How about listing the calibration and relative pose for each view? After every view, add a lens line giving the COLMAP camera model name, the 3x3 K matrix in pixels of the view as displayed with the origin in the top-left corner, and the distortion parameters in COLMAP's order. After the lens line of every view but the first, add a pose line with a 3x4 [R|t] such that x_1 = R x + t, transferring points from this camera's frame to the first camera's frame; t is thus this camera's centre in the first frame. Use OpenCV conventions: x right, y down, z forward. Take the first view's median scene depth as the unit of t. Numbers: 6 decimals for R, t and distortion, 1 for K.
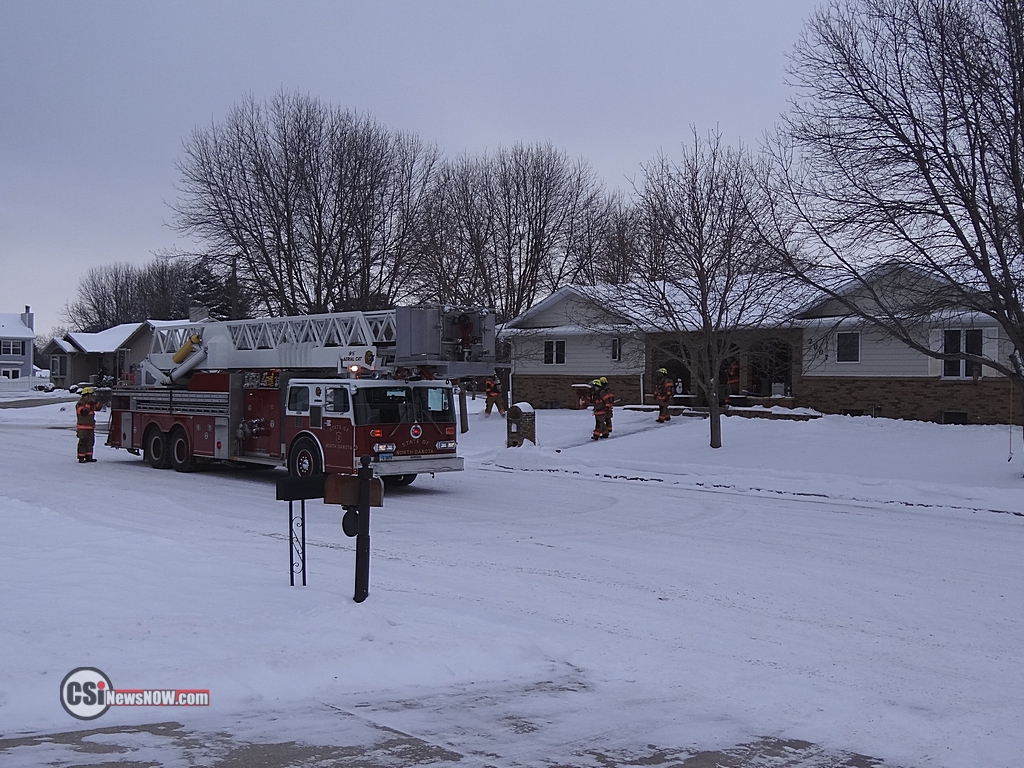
lens RADIAL K [[1088.6, 0, 513.7], [0, 1088.6, 385.1], [0, 0, 1]] dist [0.135094, 0.000000]
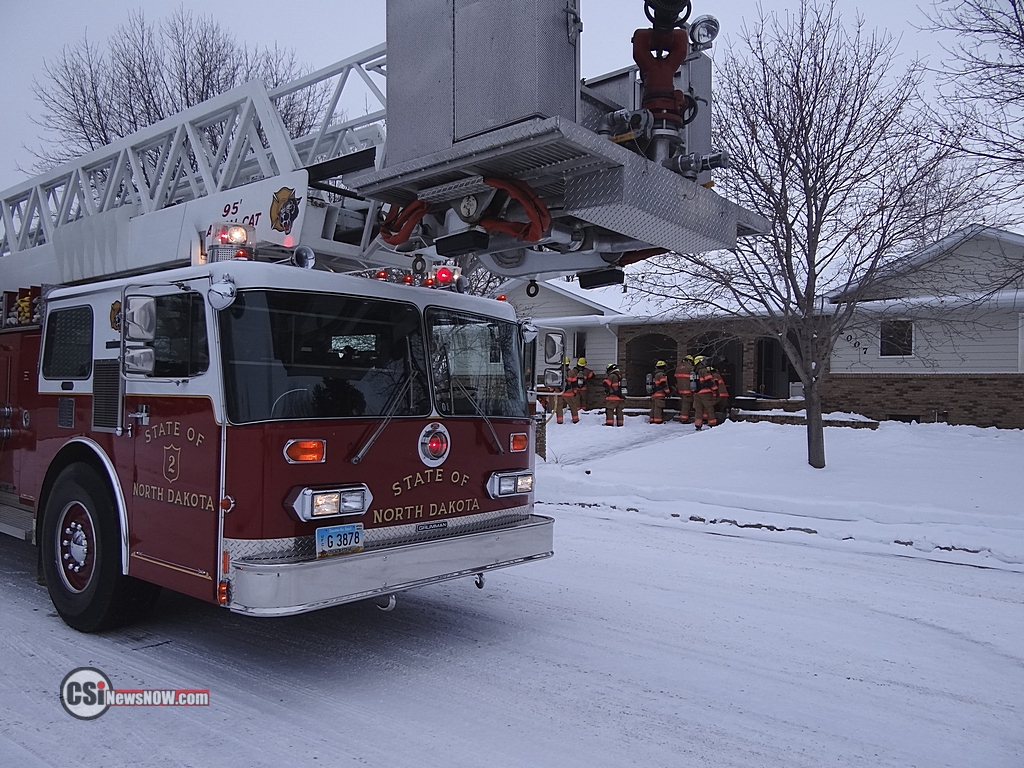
lens RADIAL K [[798.4, 0, 510.4], [0, 798.4, 384.5], [0, 0, 1]] dist [0.007889, 0.000043]
pose [[0.989299, 0.018275, 0.144754, -0.097448], [-0.014855, 0.999585, -0.024673, 0.029580], [-0.145145, 0.022258, 0.989160, 0.741796]]
